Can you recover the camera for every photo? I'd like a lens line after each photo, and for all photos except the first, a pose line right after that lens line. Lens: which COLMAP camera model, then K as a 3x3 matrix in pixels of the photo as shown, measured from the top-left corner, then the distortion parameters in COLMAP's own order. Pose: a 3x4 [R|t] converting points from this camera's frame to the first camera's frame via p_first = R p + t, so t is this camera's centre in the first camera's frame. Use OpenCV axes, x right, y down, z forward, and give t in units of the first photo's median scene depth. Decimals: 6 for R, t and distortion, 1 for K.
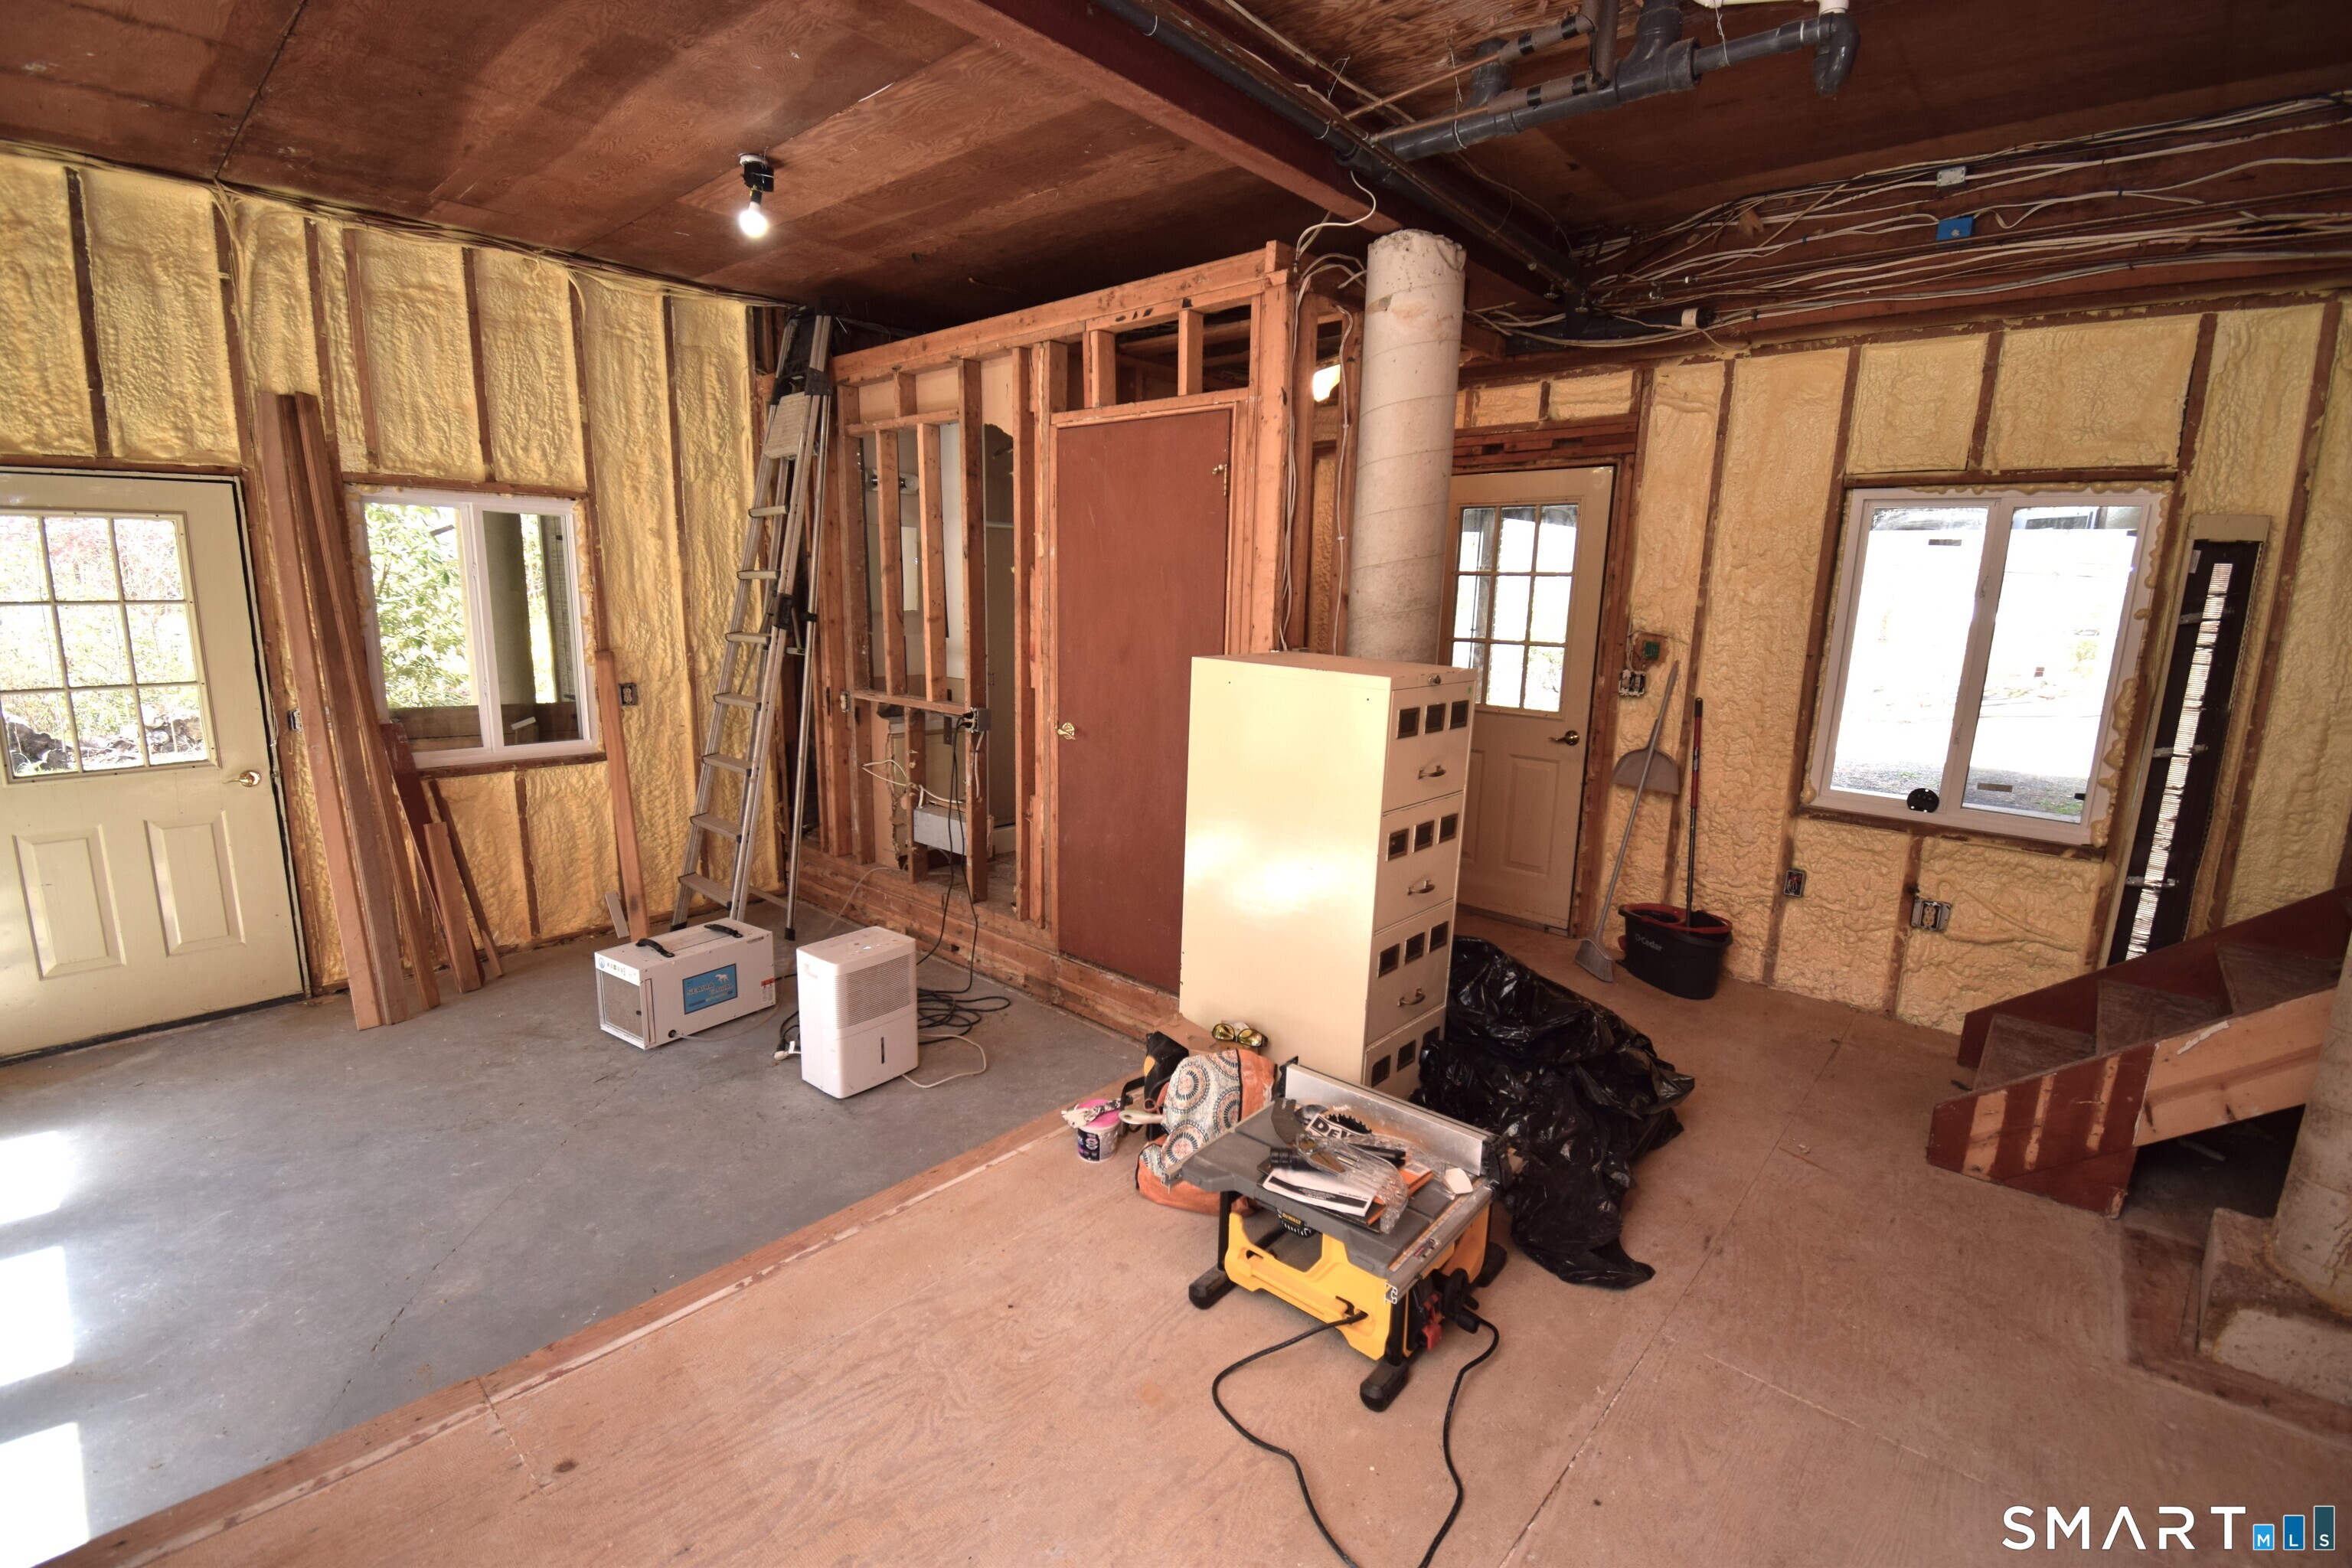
lens RADIAL K [[1034.5, 0, 1176.0], [0, 1034.5, 784.0], [0, 0, 1]] dist [0.018350, -0.024684]
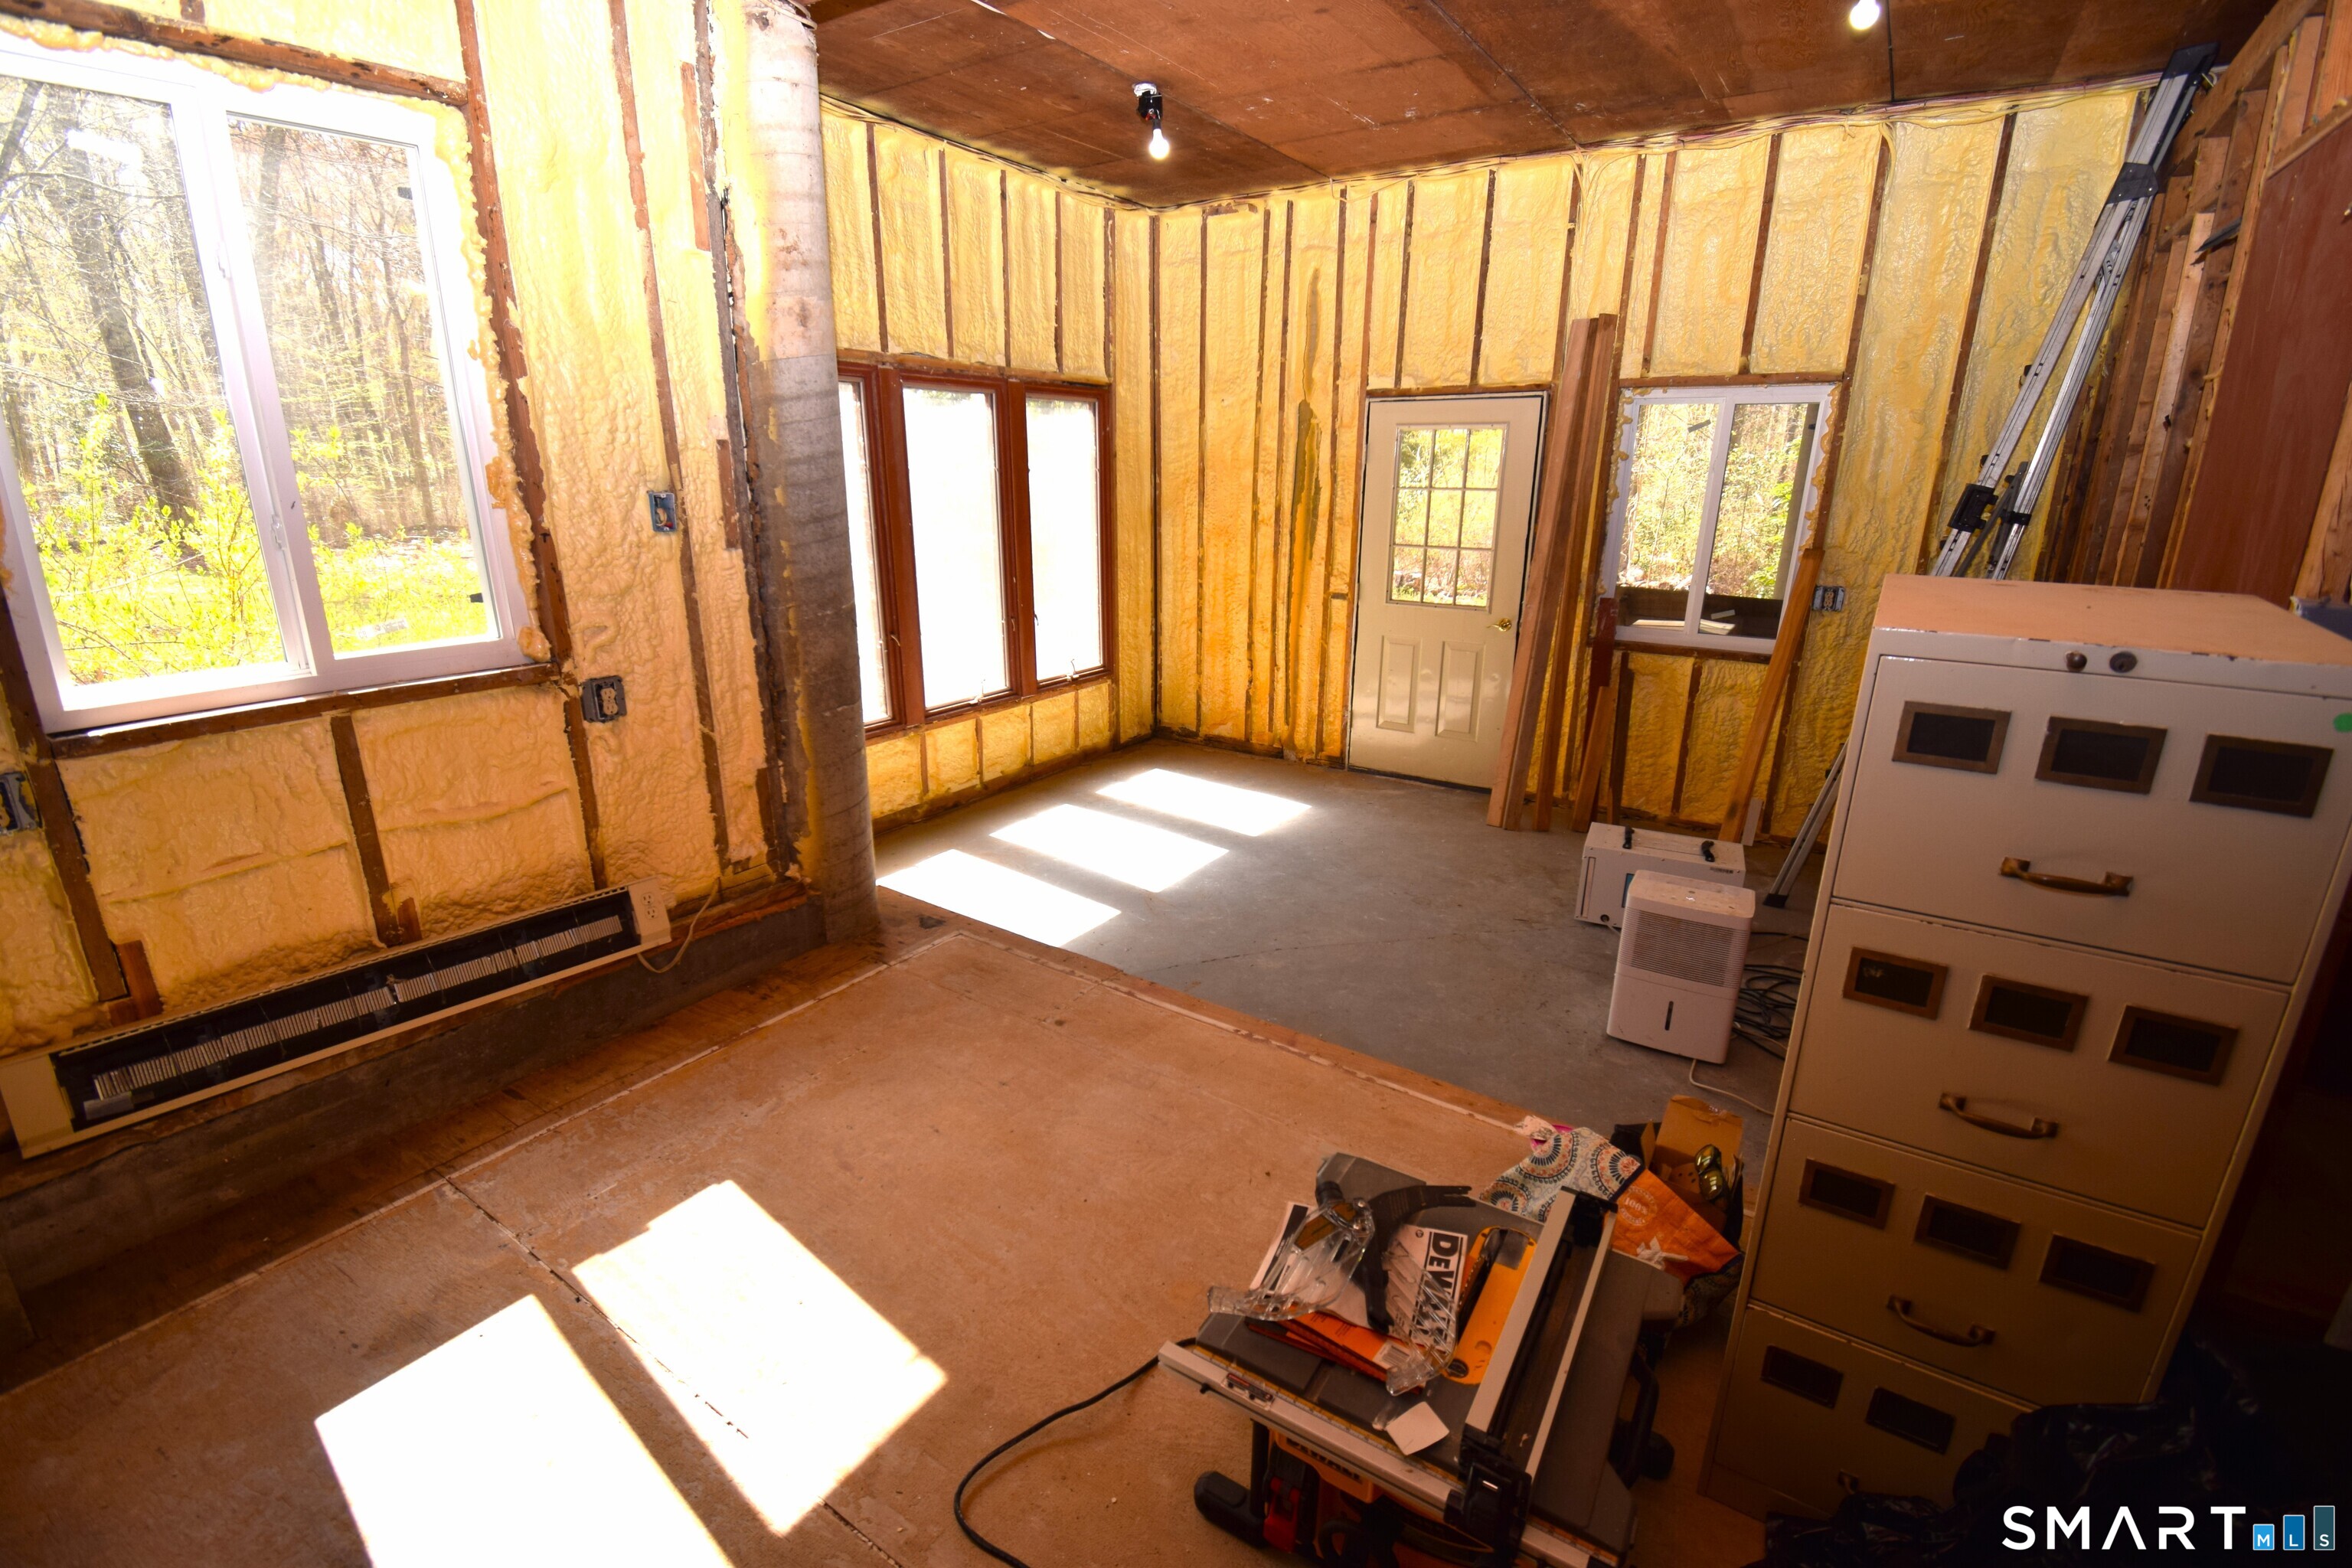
lens RADIAL K [[1034.5, 0, 1176.0], [0, 1034.5, 784.0], [0, 0, 1]] dist [0.018350, -0.024684]
pose [[0.131539, 0.268493, -0.954258, 0.403883], [-0.190246, 0.951566, 0.241511, -0.053868], [0.972884, 0.149776, 0.176248, 0.386188]]
